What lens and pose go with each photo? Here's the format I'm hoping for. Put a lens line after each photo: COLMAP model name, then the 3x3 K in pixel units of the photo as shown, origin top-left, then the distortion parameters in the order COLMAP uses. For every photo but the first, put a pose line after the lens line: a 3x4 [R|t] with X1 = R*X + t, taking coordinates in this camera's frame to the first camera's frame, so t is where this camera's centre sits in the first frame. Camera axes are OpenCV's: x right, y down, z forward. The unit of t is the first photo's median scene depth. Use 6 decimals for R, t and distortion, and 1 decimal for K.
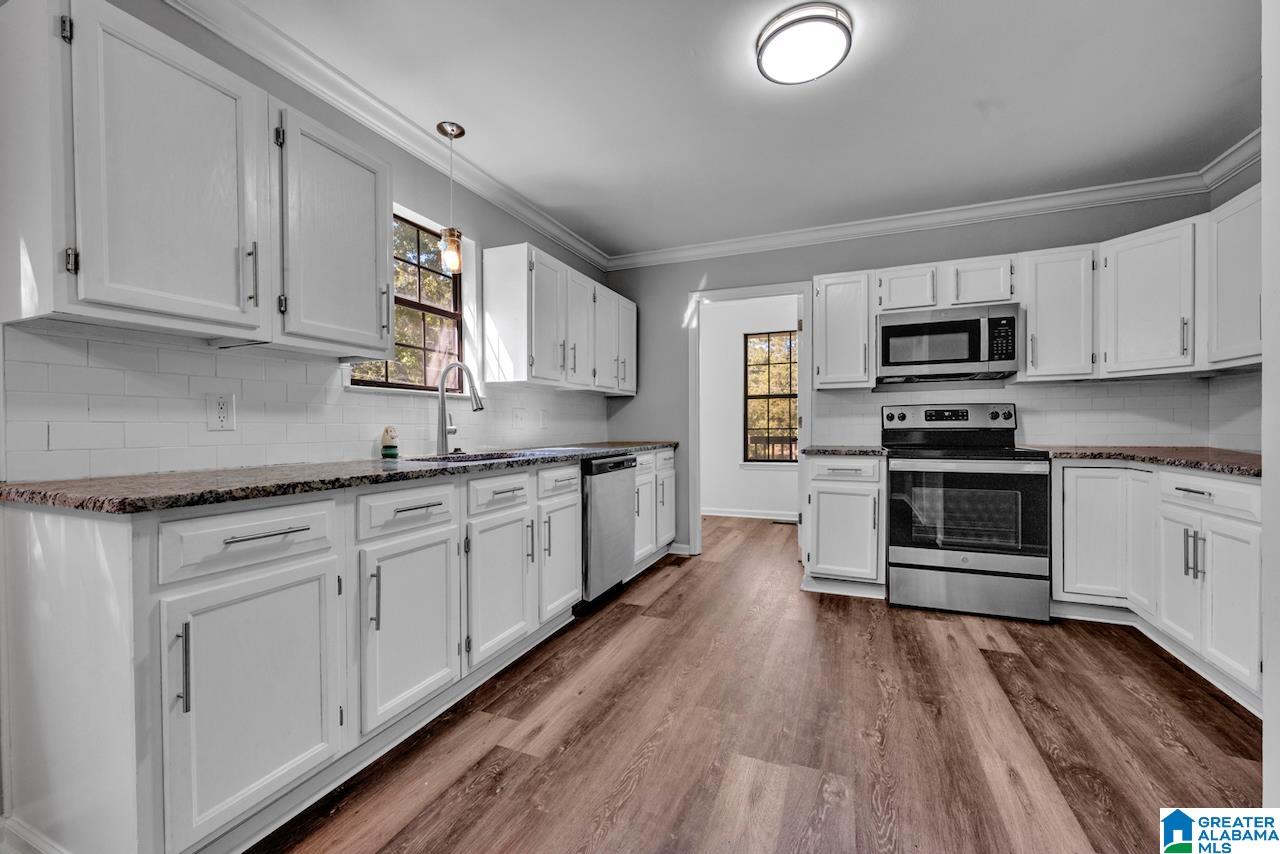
lens RADIAL K [[504.2, 0, 640.9], [0, 504.2, 431.2], [0, 0, 1]] dist [0.000984, 0.000017]
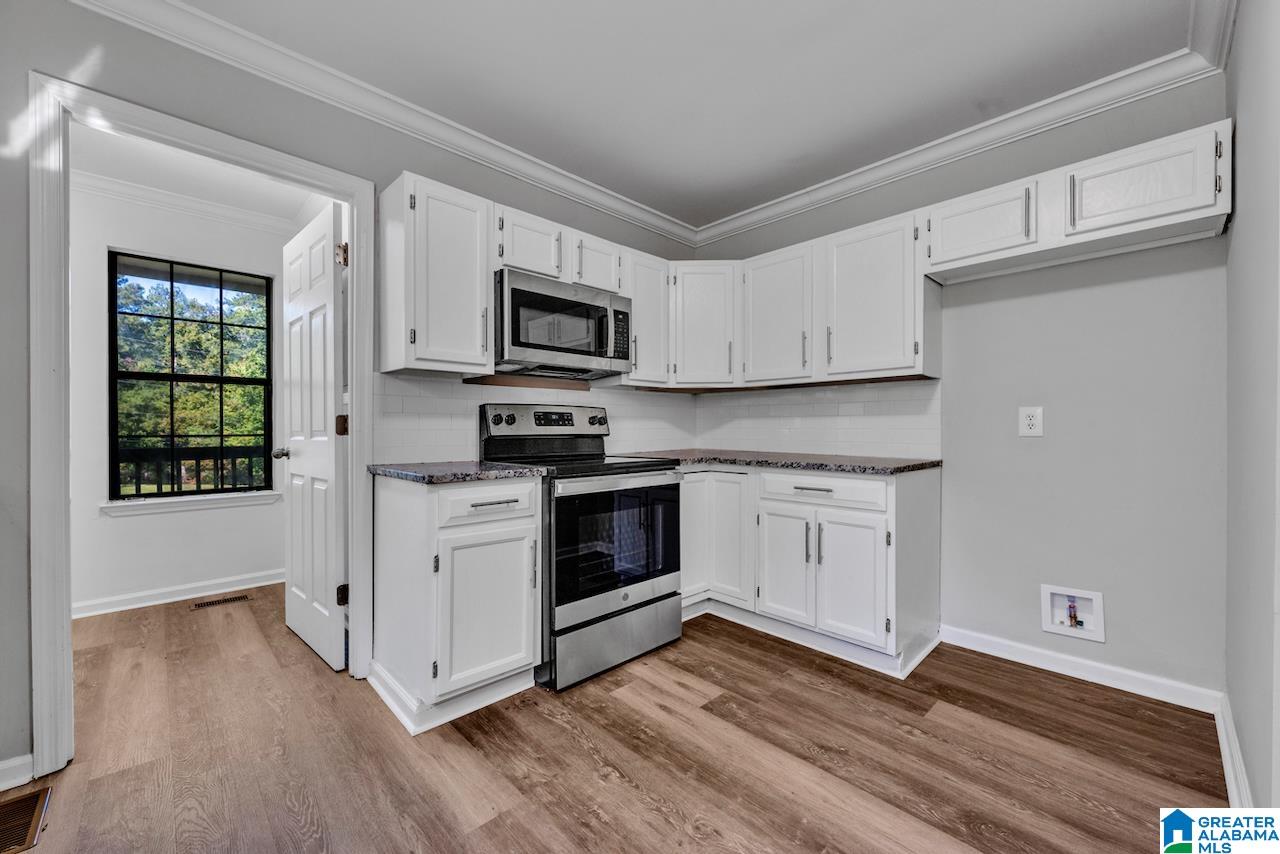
lens RADIAL K [[504.2, 0, 640.9], [0, 504.2, 431.2], [0, 0, 1]] dist [0.000984, 0.000017]
pose [[0.400275, 0.001368, 0.916394, -0.104181], [0.005941, 0.999974, -0.004088, -0.009996], [-0.916376, 0.007081, 0.400257, 0.709512]]
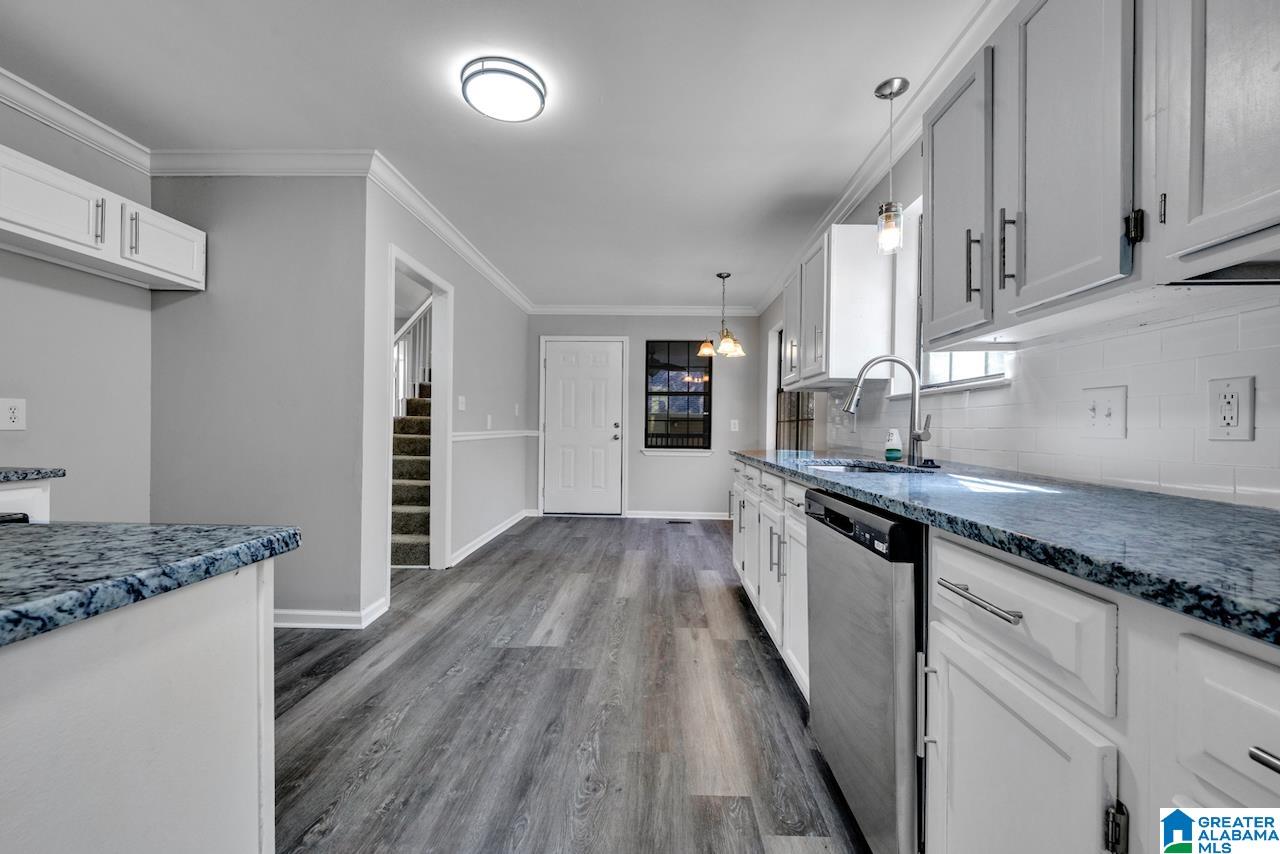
lens RADIAL K [[504.2, 0, 640.9], [0, 504.2, 431.2], [0, 0, 1]] dist [0.000984, 0.000017]
pose [[-0.937086, -0.001167, -0.349097, 0.311645], [-0.006402, 0.999884, 0.013843, -0.016976], [0.349040, 0.015207, -0.936984, 1.584590]]
